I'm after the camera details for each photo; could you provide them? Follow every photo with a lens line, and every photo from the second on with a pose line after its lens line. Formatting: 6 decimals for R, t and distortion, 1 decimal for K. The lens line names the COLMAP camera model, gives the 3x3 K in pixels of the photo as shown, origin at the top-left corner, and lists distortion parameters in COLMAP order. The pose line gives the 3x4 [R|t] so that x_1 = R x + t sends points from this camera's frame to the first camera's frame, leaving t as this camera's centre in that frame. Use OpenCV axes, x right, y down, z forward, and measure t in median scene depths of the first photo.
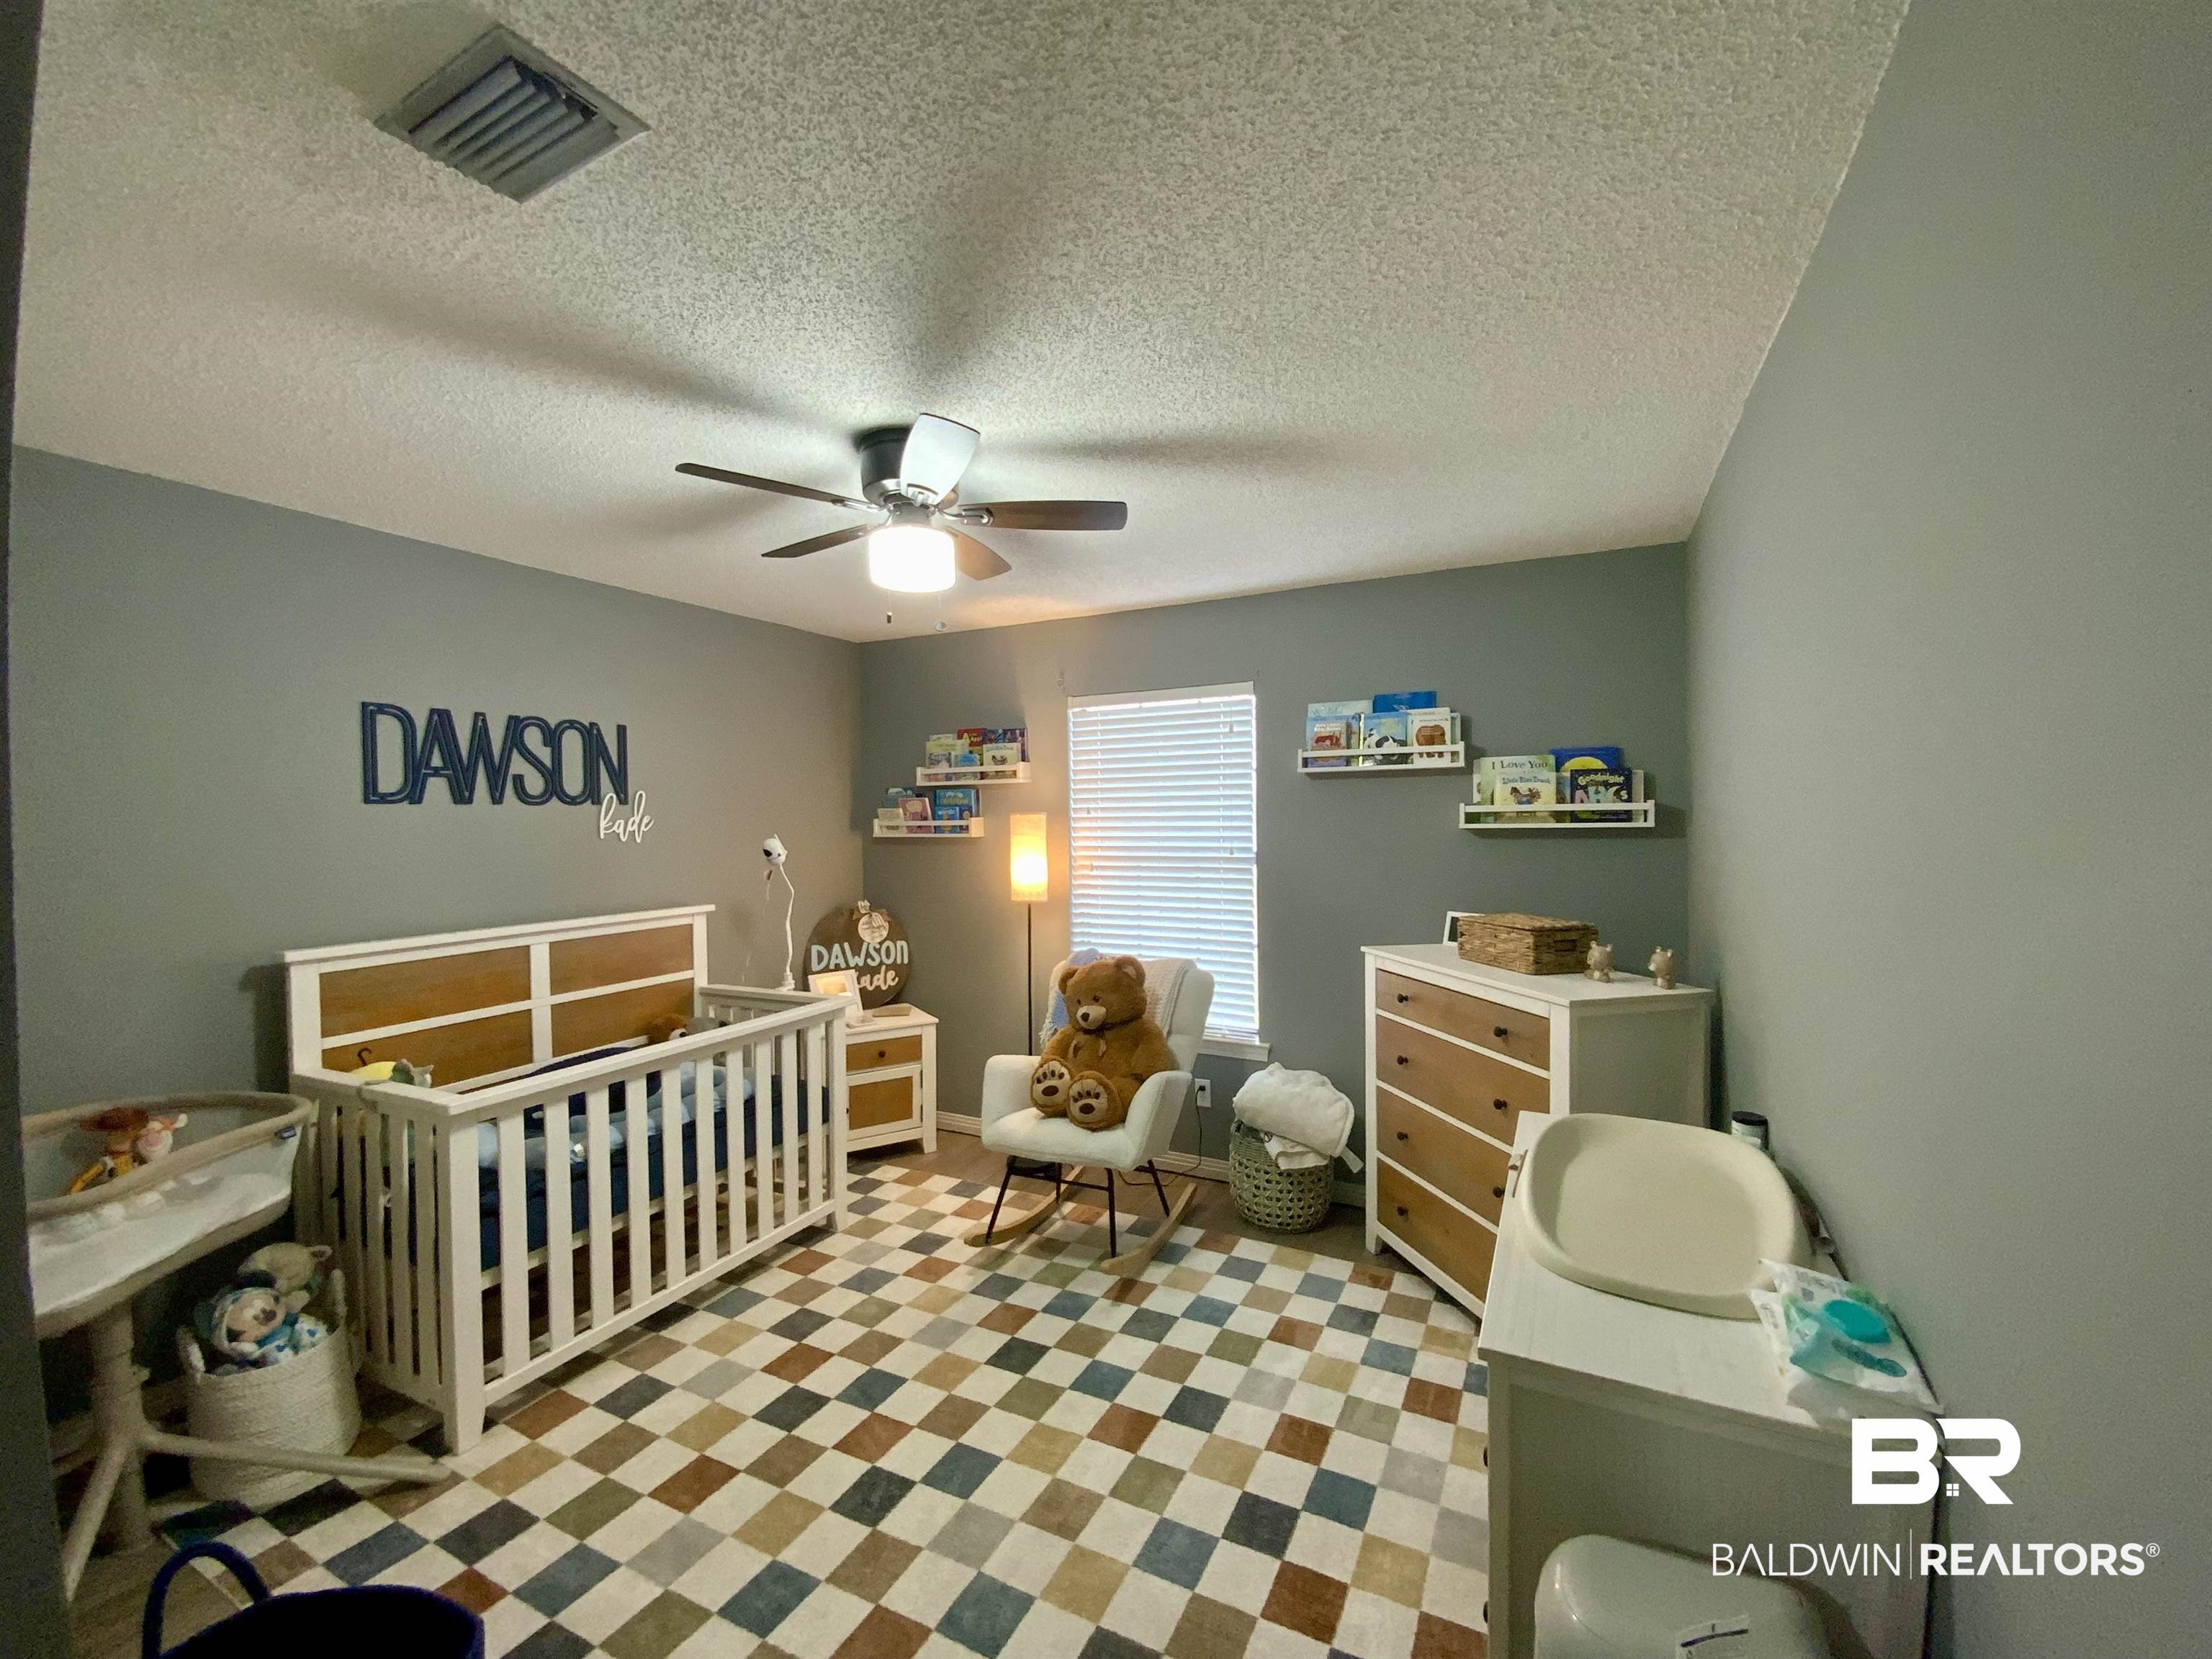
lens RADIAL K [[890.0, 0, 1099.7], [0, 890.0, 834.4], [0, 0, 1]] dist [0.038166, -0.027727]
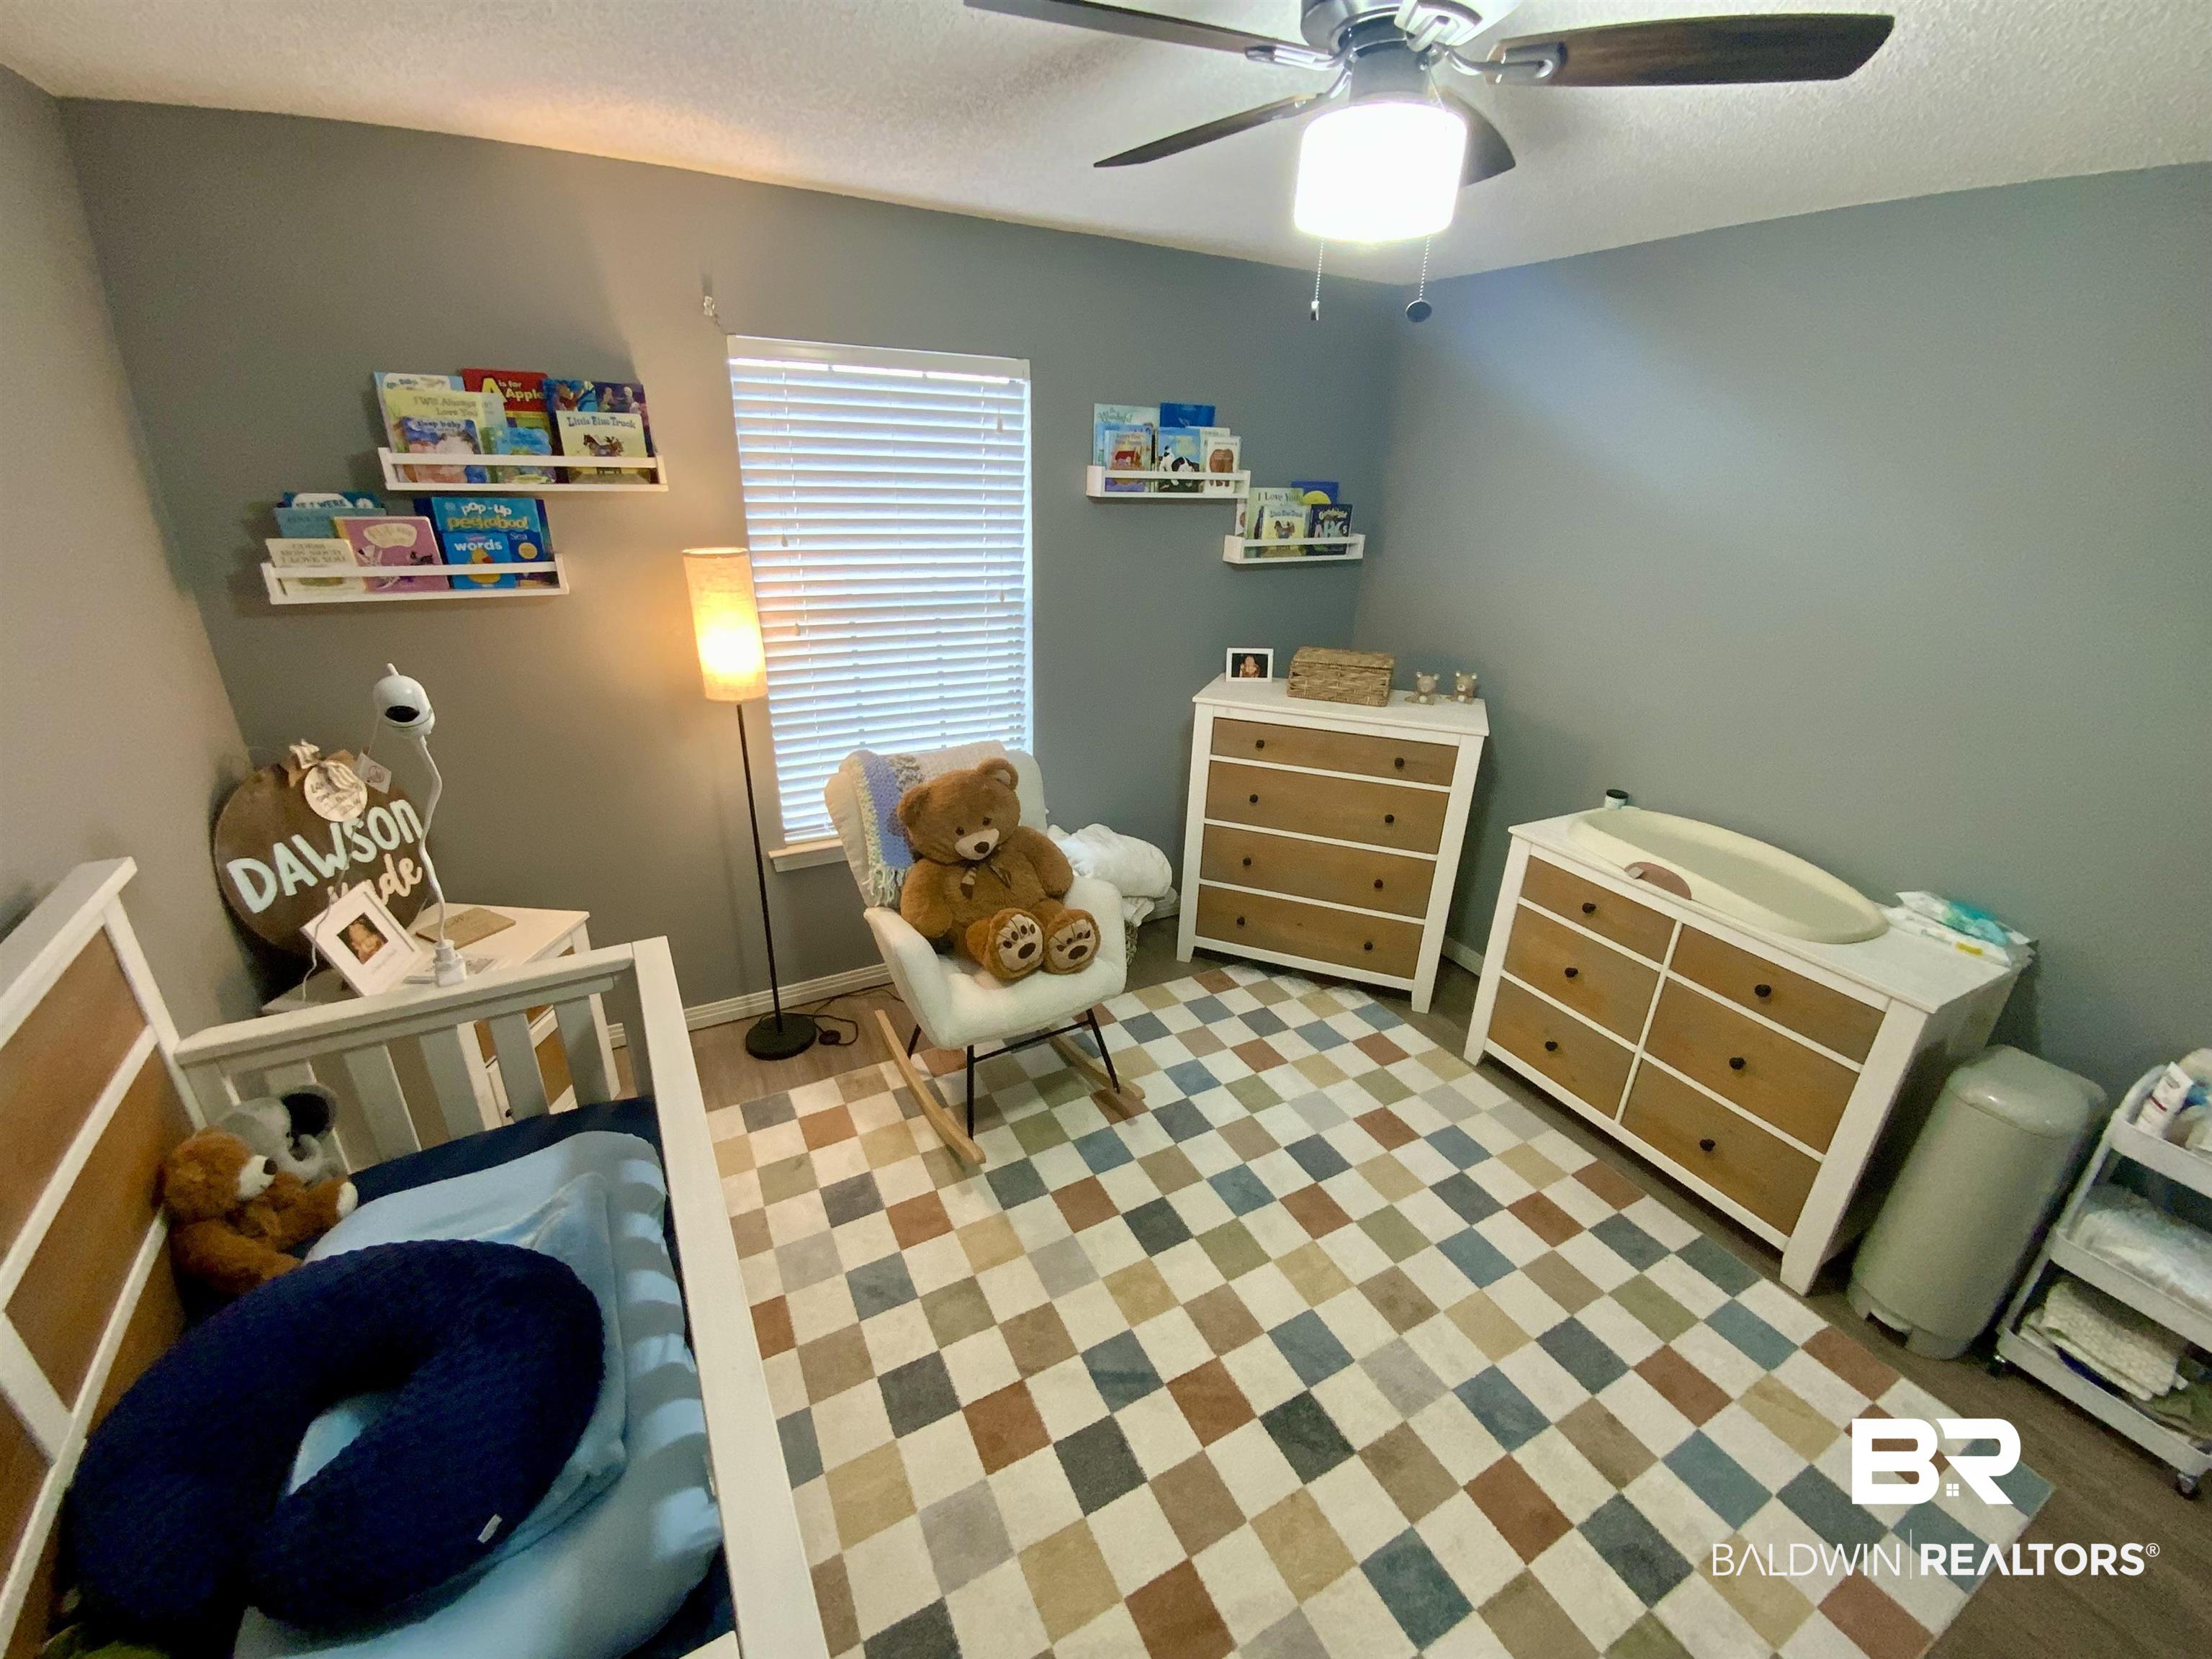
lens RADIAL K [[890.0, 0, 1099.7], [0, 890.0, 834.4], [0, 0, 1]] dist [0.038166, -0.027727]
pose [[0.575398, -0.292960, 0.763604, -0.556879], [-0.019625, 0.928432, 0.370985, -0.095180], [-0.817638, -0.228450, 0.528468, 0.527850]]
